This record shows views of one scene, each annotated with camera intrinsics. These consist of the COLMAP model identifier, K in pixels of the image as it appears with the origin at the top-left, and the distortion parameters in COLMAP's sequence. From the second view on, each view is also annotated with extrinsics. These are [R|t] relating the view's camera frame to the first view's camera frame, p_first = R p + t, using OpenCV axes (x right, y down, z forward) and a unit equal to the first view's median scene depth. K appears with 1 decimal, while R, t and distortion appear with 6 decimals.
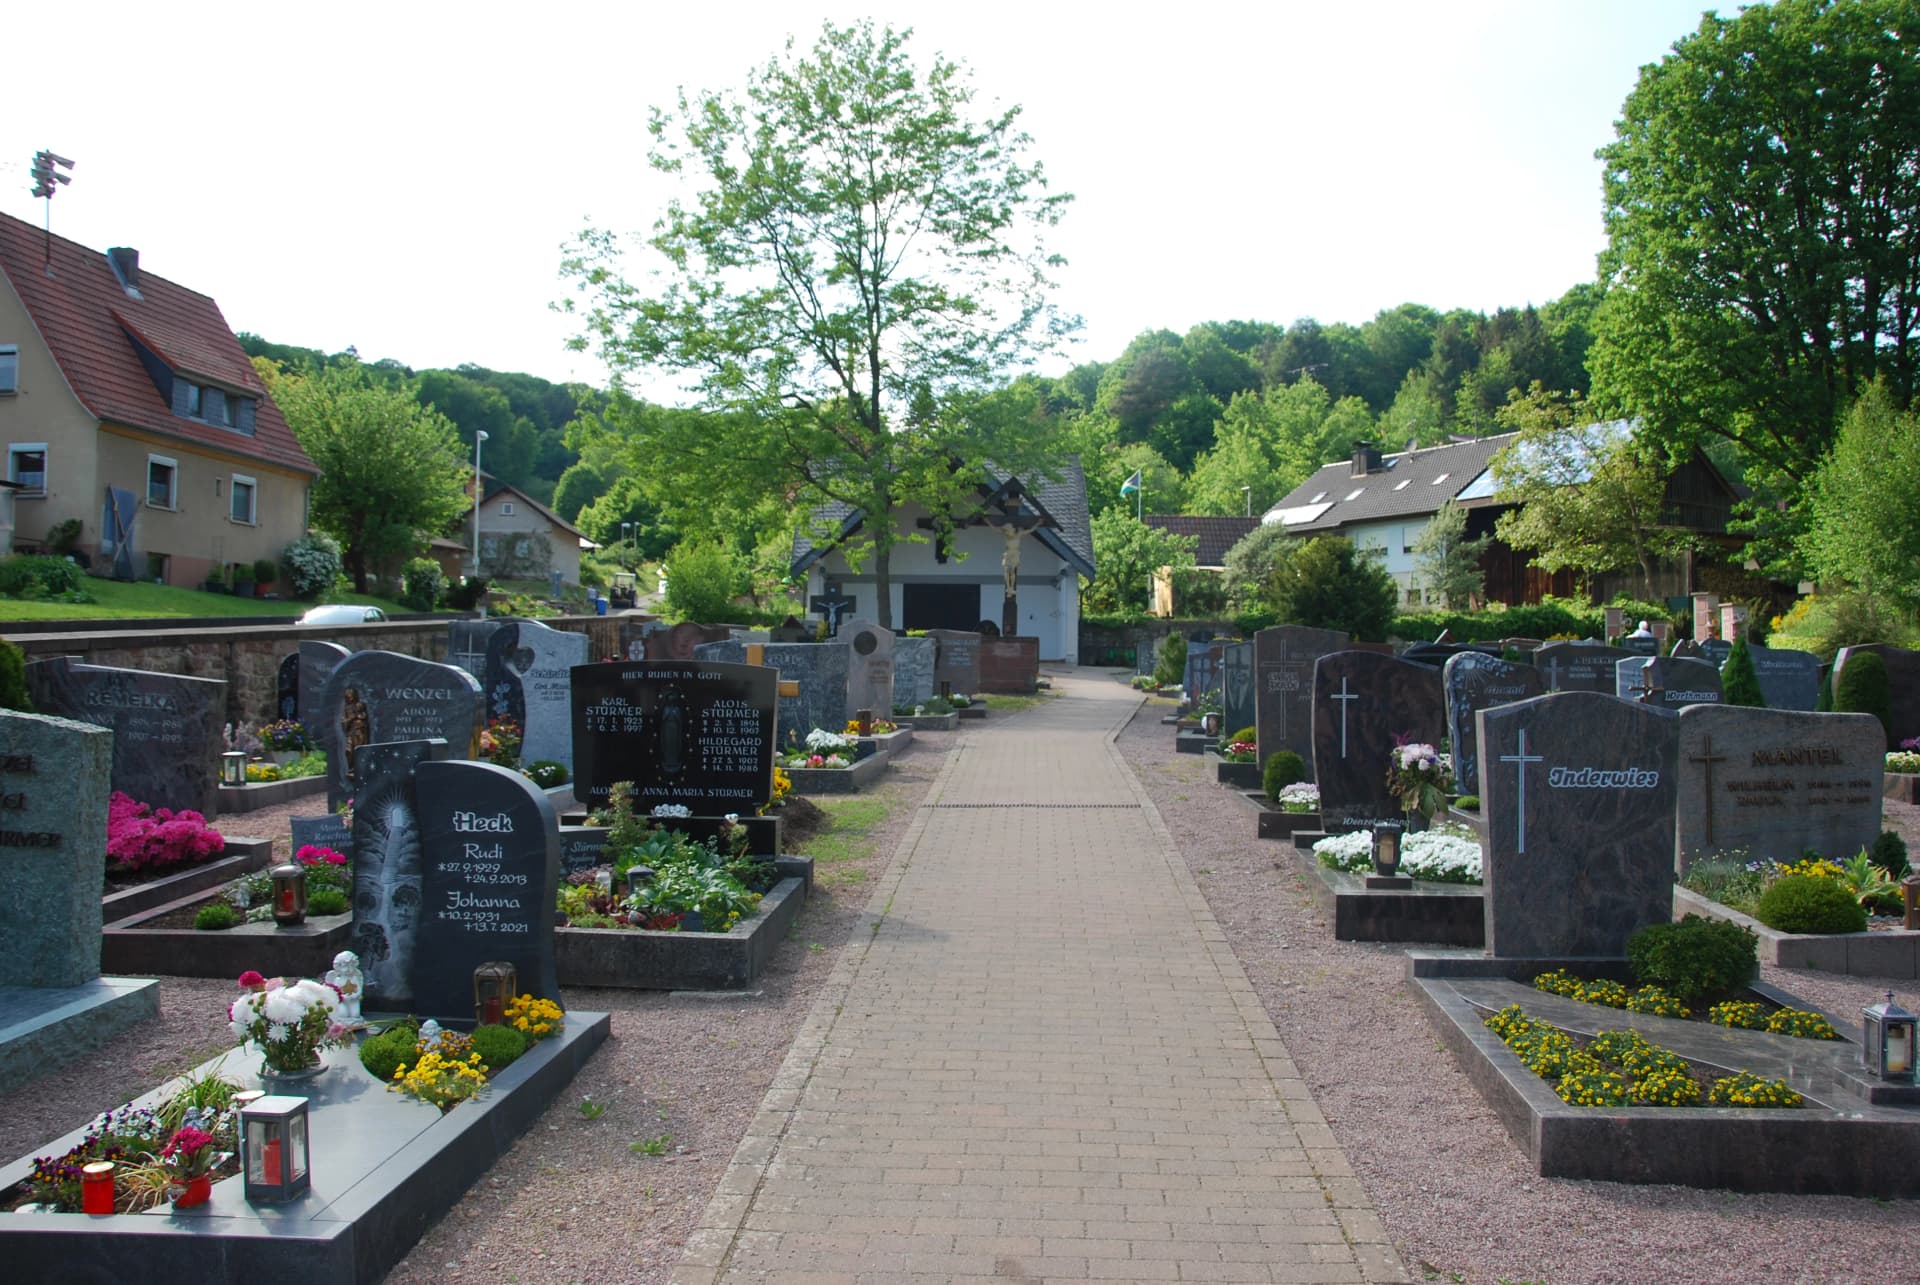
lens RADIAL K [[1242.8, 0, 961.0], [0, 1242.8, 613.9], [0, 0, 1]] dist [-0.128114, 0.000751]
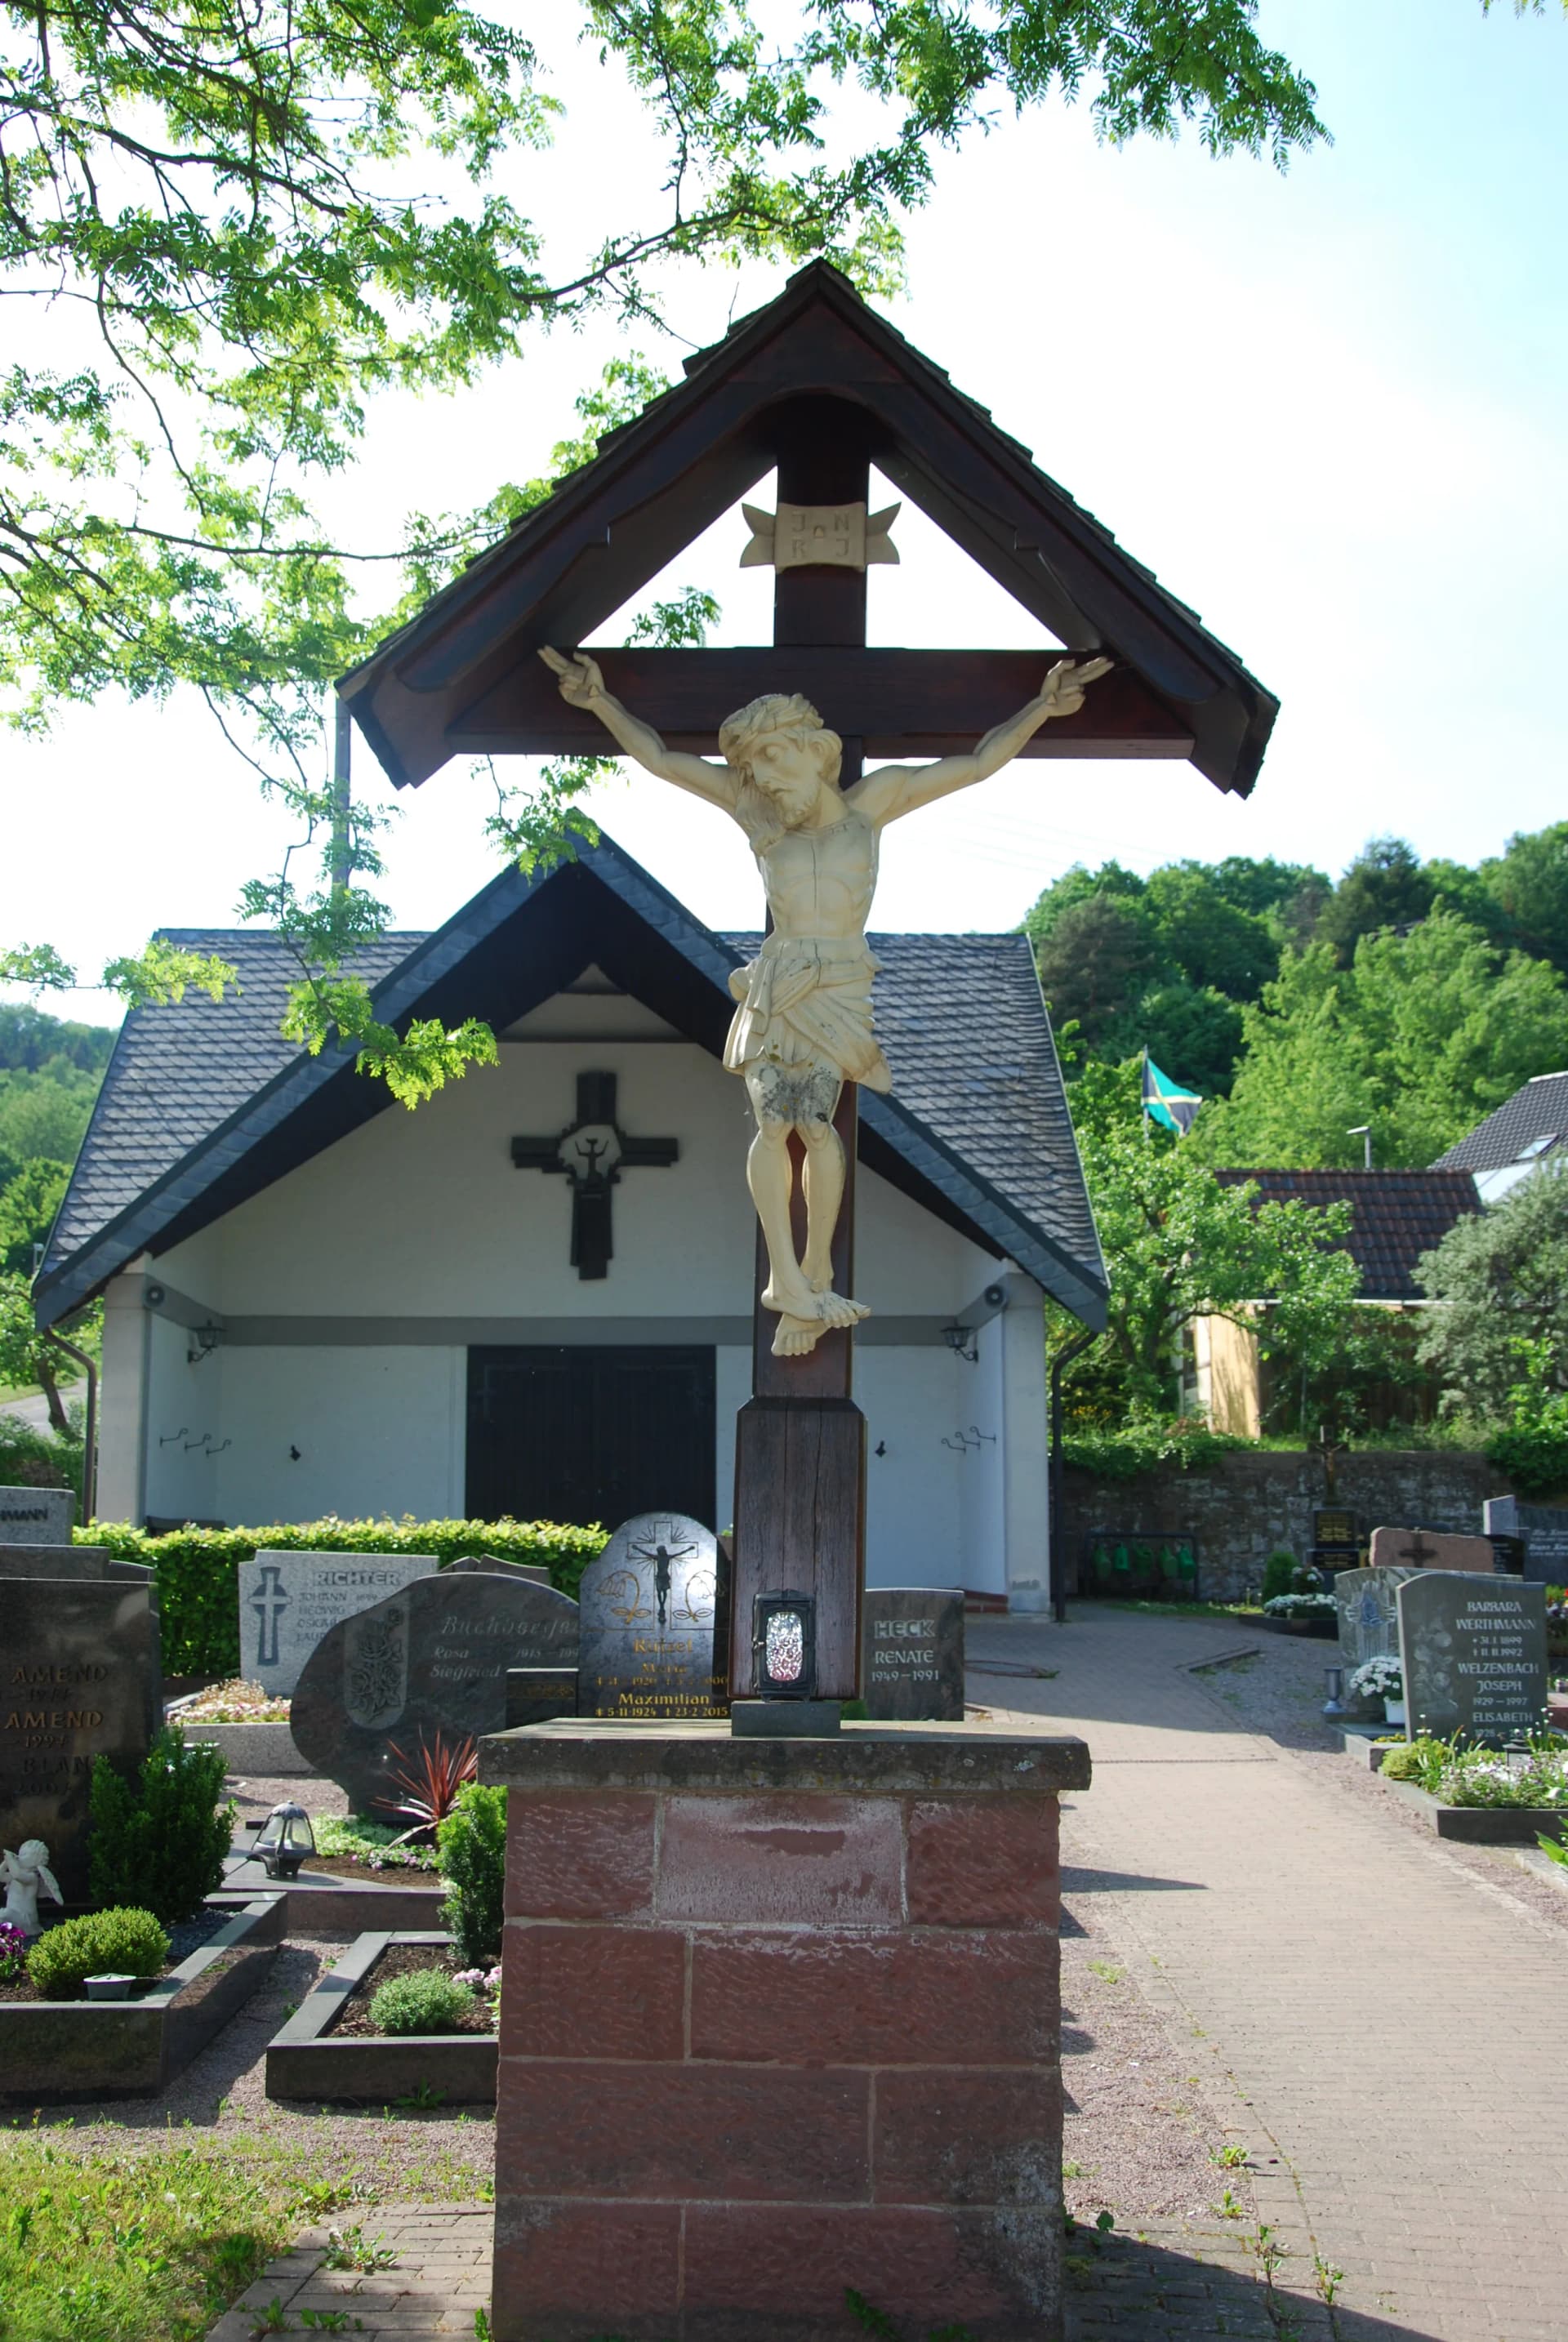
lens RADIAL K [[2103.5, 0, 783.6], [0, 2103.5, 1262.4], [0, 0, 1]] dist [0.004445, 0.000701]
pose [[0.999632, -0.009264, 0.025500, 0.016124], [0.011166, 0.997085, -0.075480, -0.003789], [-0.024727, 0.075737, 0.996821, 0.395689]]
